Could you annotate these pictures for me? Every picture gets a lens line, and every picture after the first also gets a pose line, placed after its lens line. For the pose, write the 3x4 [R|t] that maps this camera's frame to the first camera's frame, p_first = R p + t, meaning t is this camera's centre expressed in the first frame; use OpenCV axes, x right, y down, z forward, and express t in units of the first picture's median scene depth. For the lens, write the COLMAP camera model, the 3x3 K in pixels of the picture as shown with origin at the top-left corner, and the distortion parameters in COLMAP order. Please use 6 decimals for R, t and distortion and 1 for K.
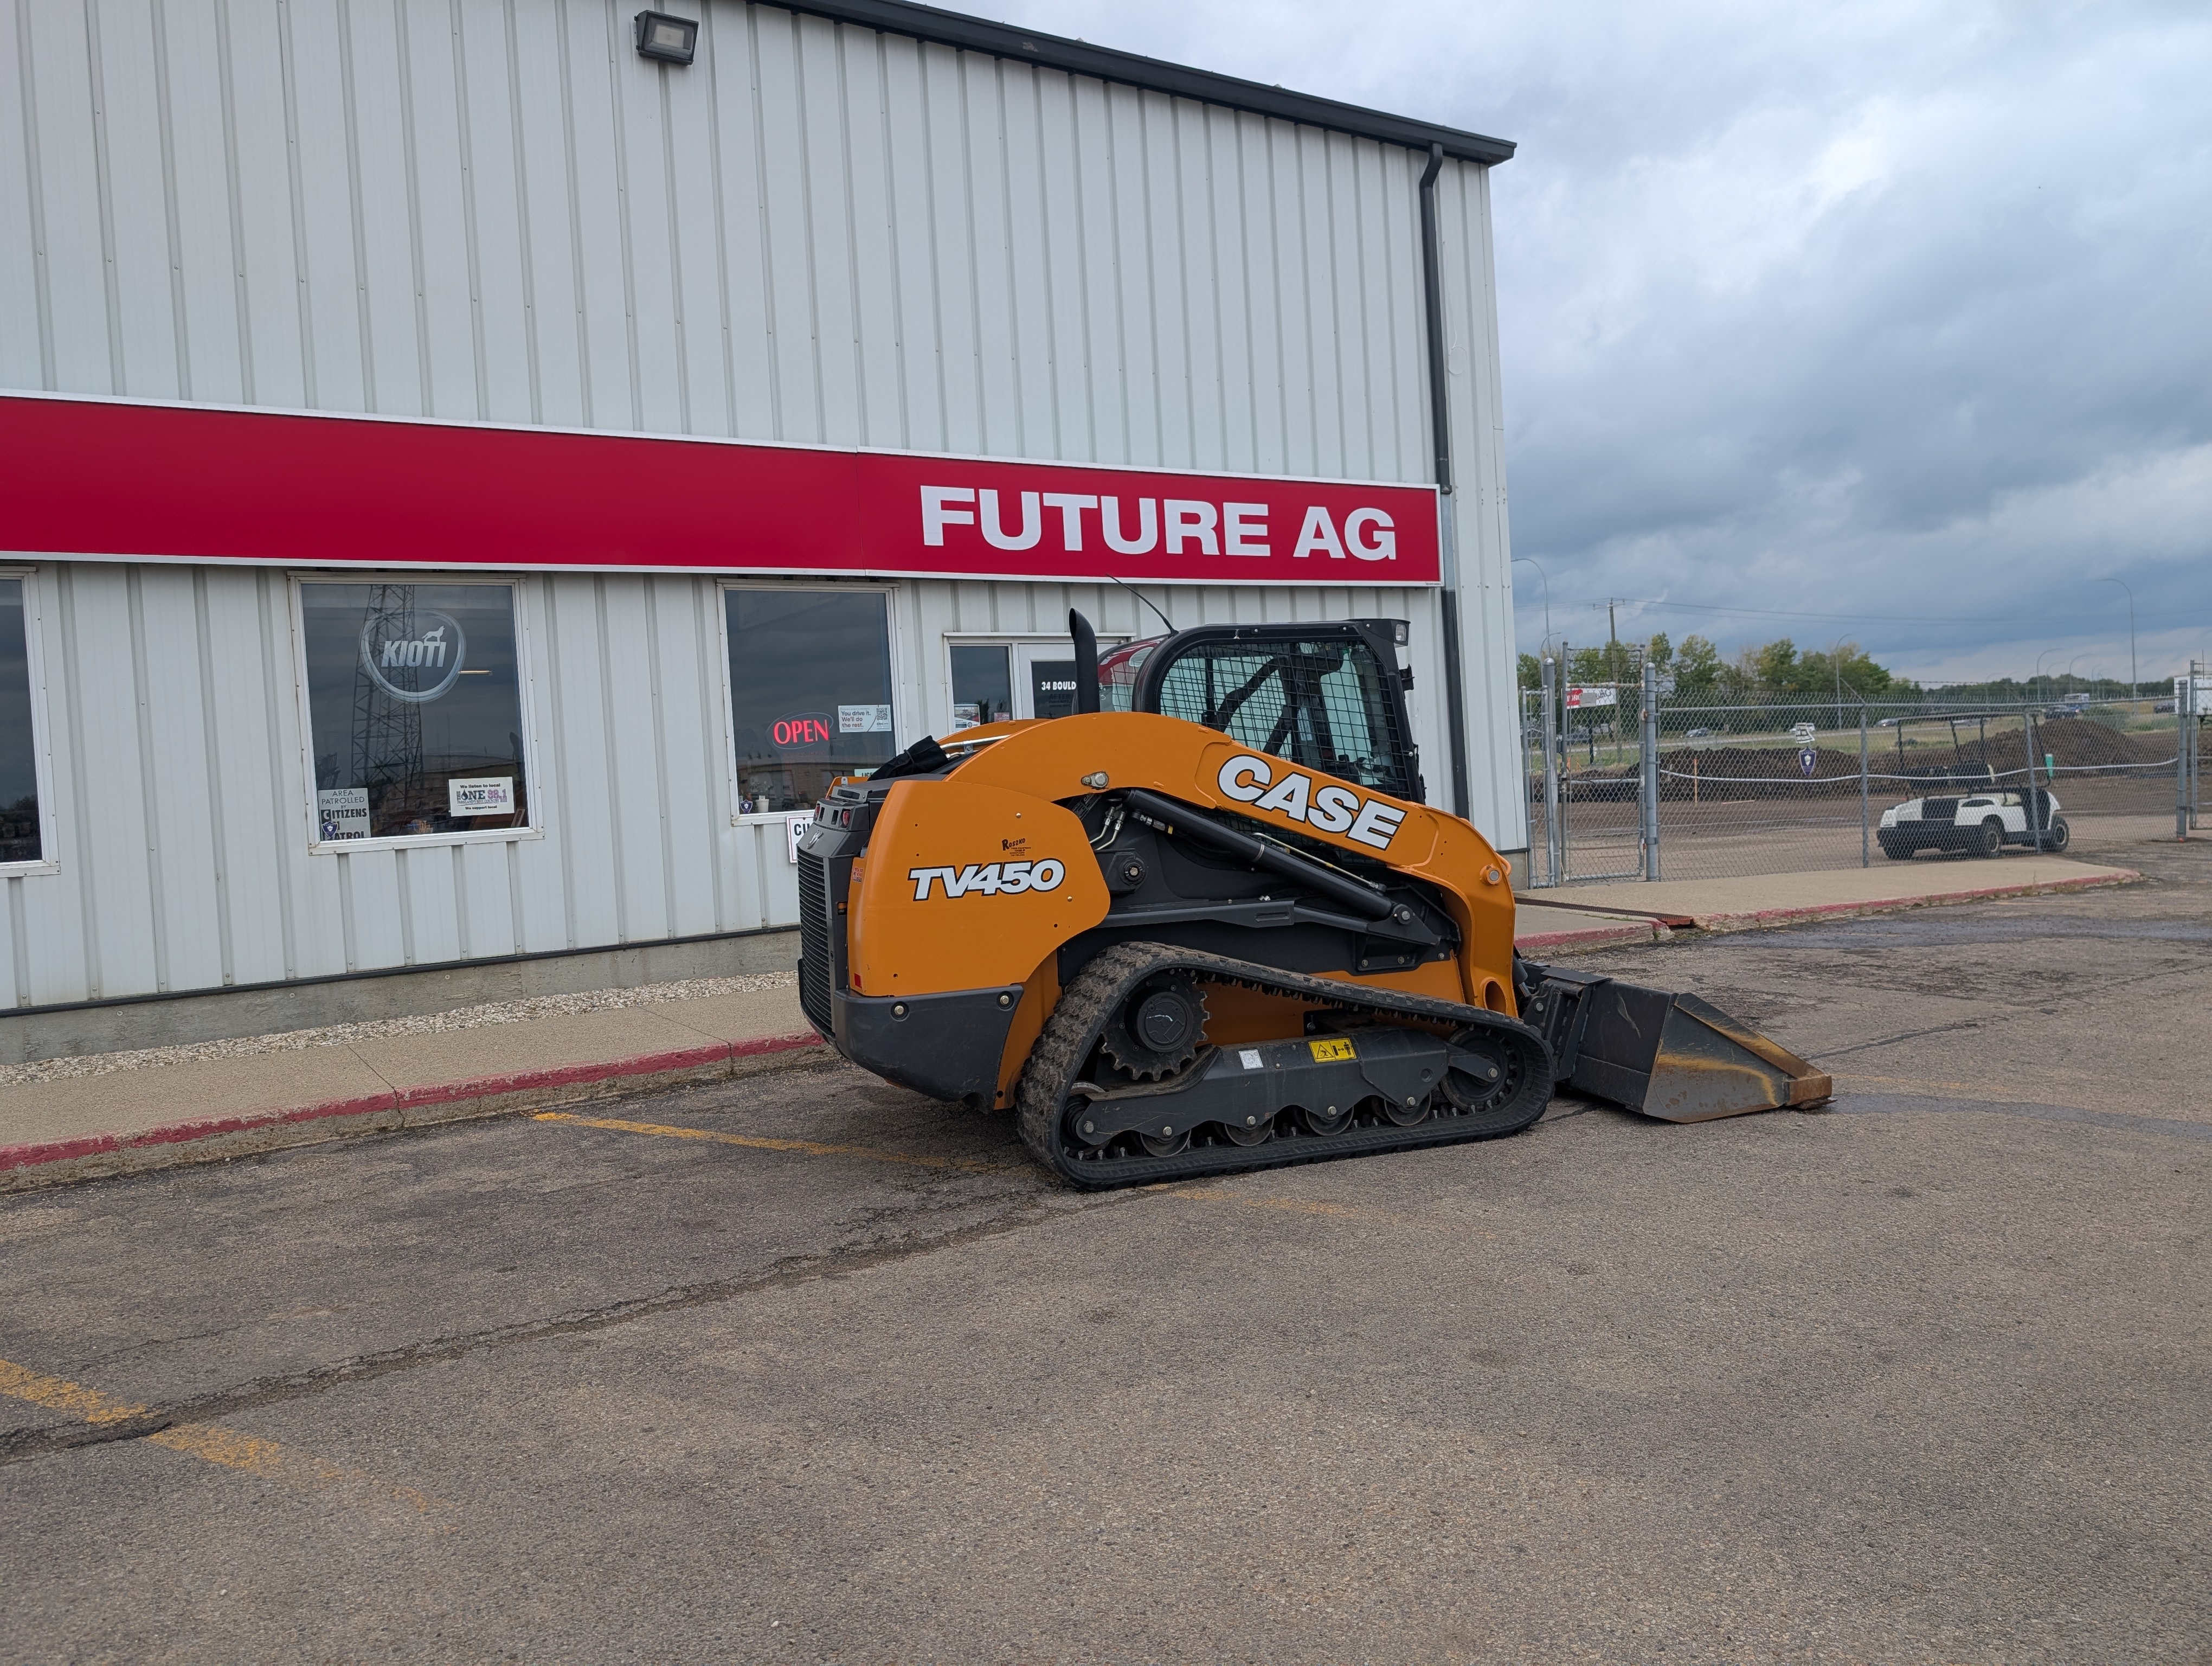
lens RADIAL K [[1527.9, 0, 1086.8], [0, 1527.9, 838.1], [0, 0, 1]] dist [0.063504, -0.002279]
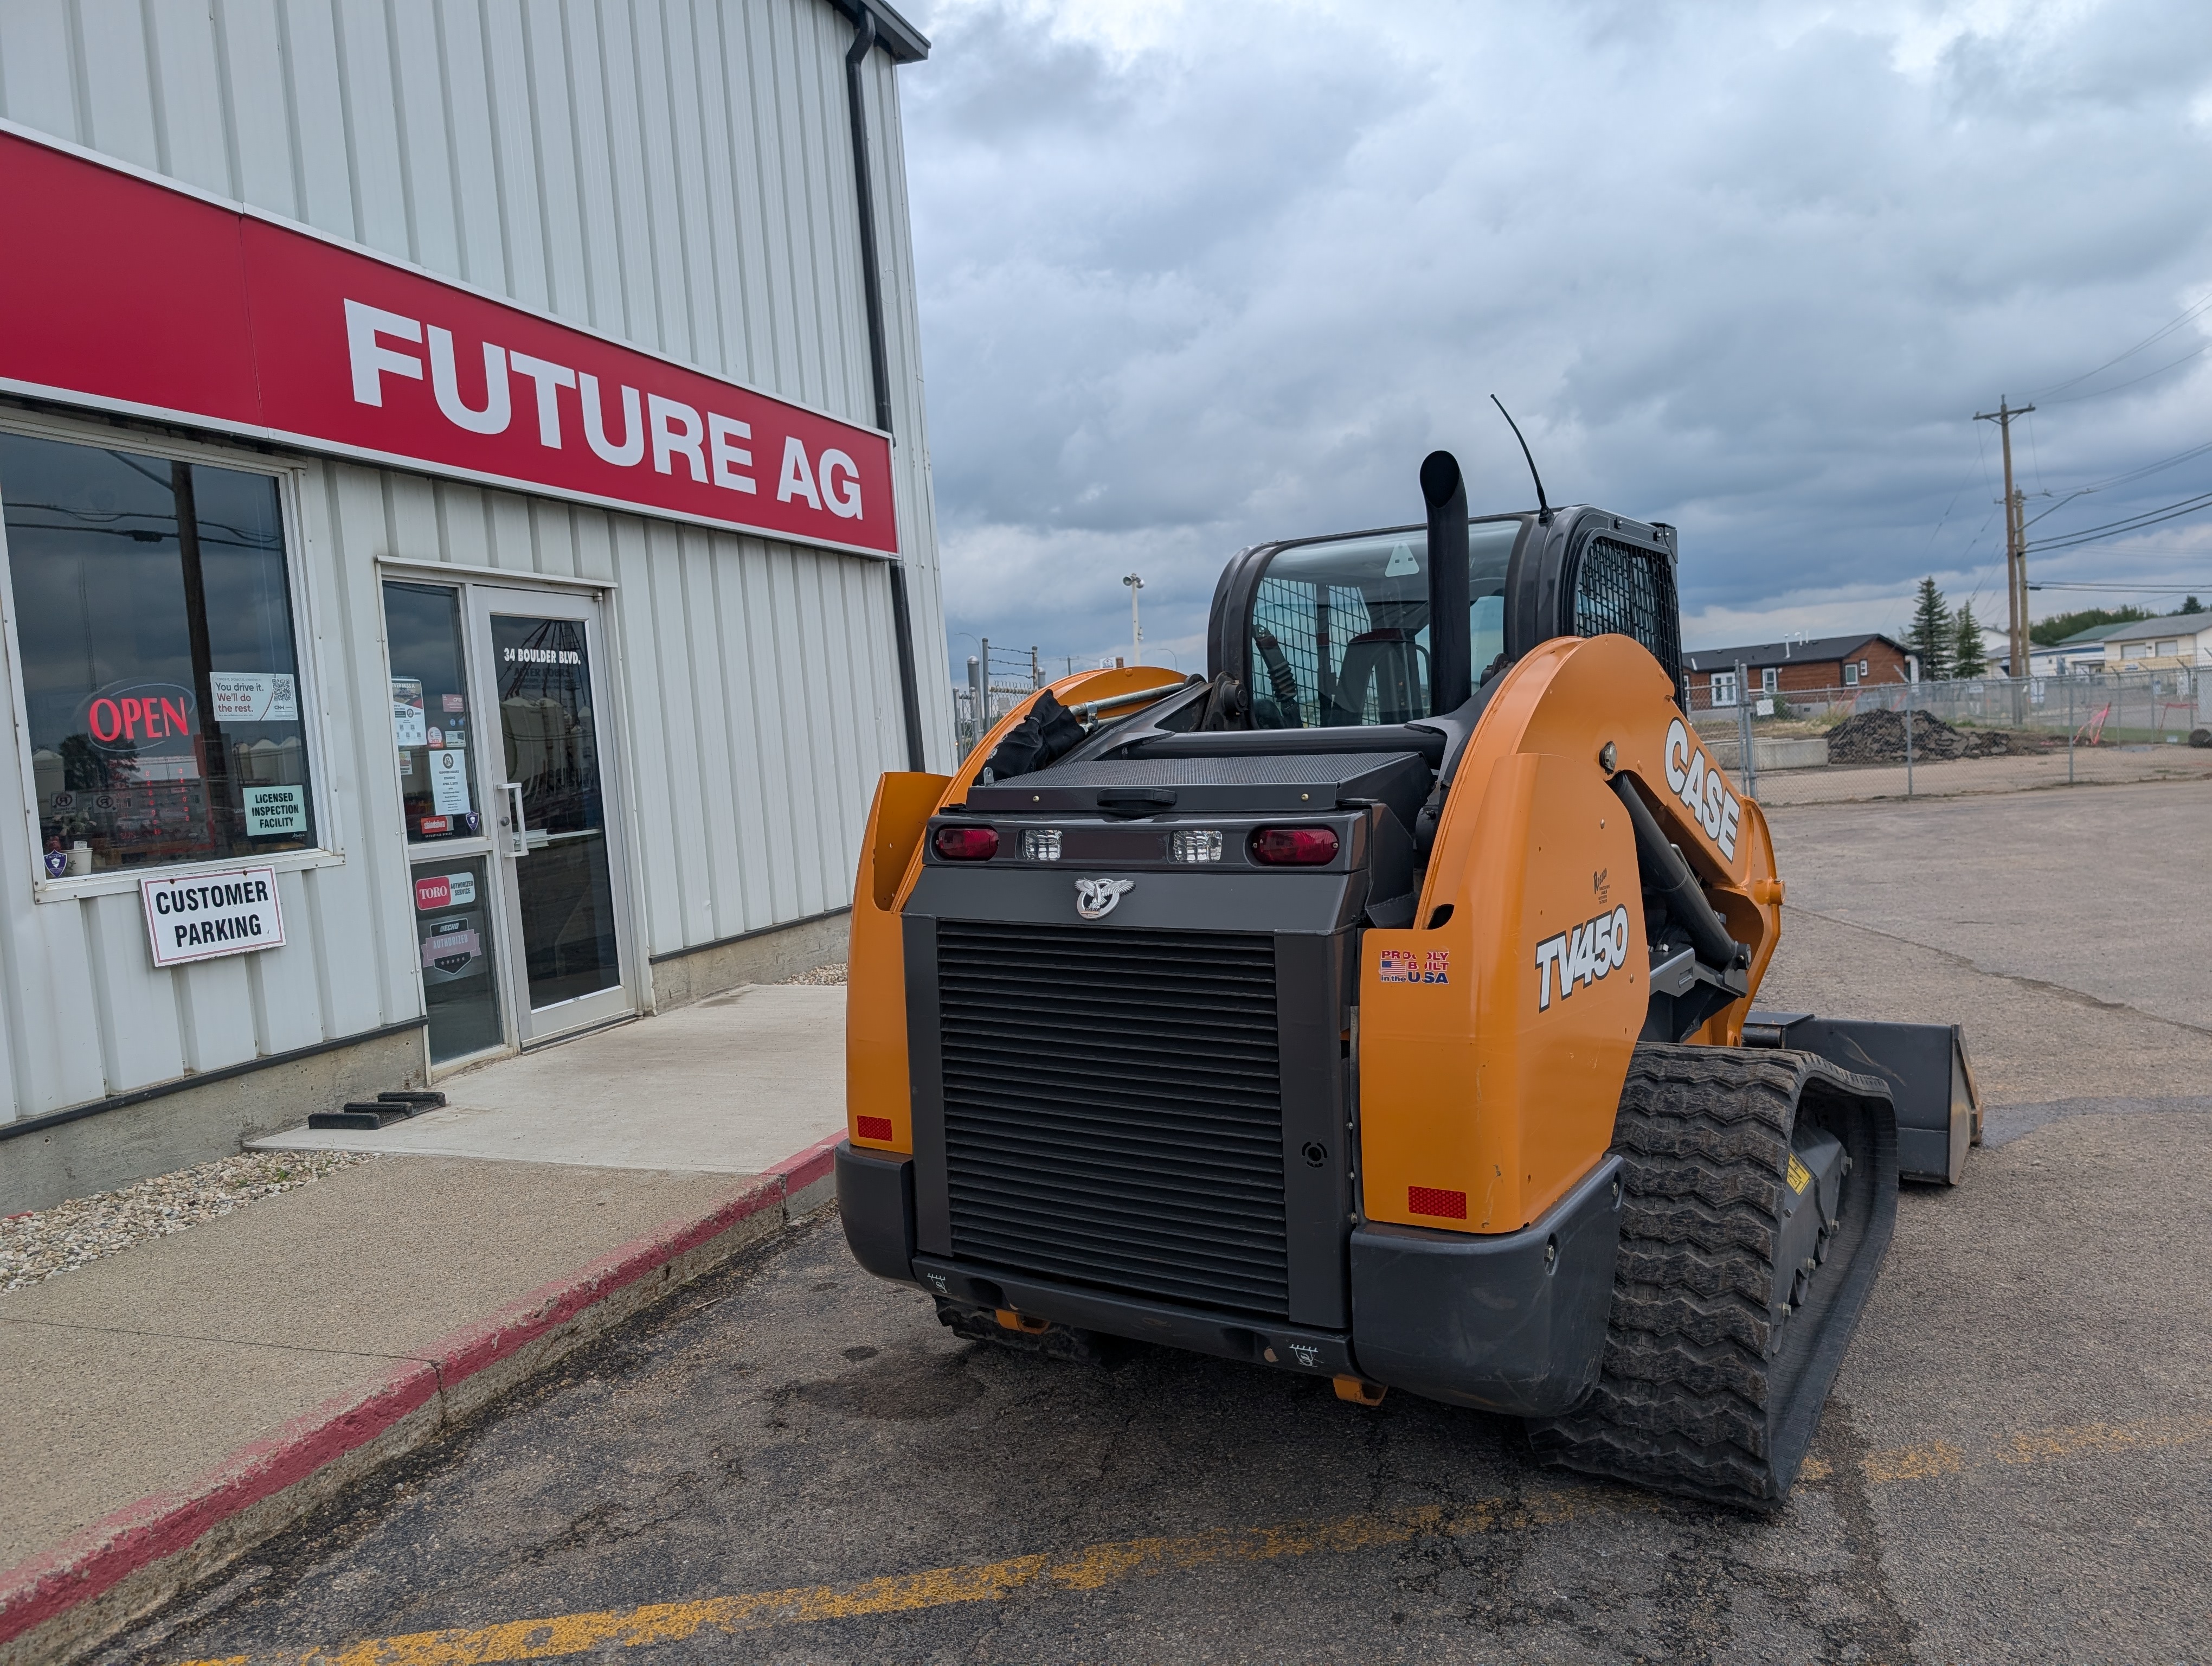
lens RADIAL K [[1588.2, 0, 1103.5], [0, 1588.2, 850.8], [0, 0, 1]] dist [0.008977, -0.008611]
pose [[0.779937, -0.038438, 0.624676, -0.262508], [0.049046, 0.998796, 0.000223, -0.007503], [-0.623933, 0.030464, 0.780884, 0.352284]]
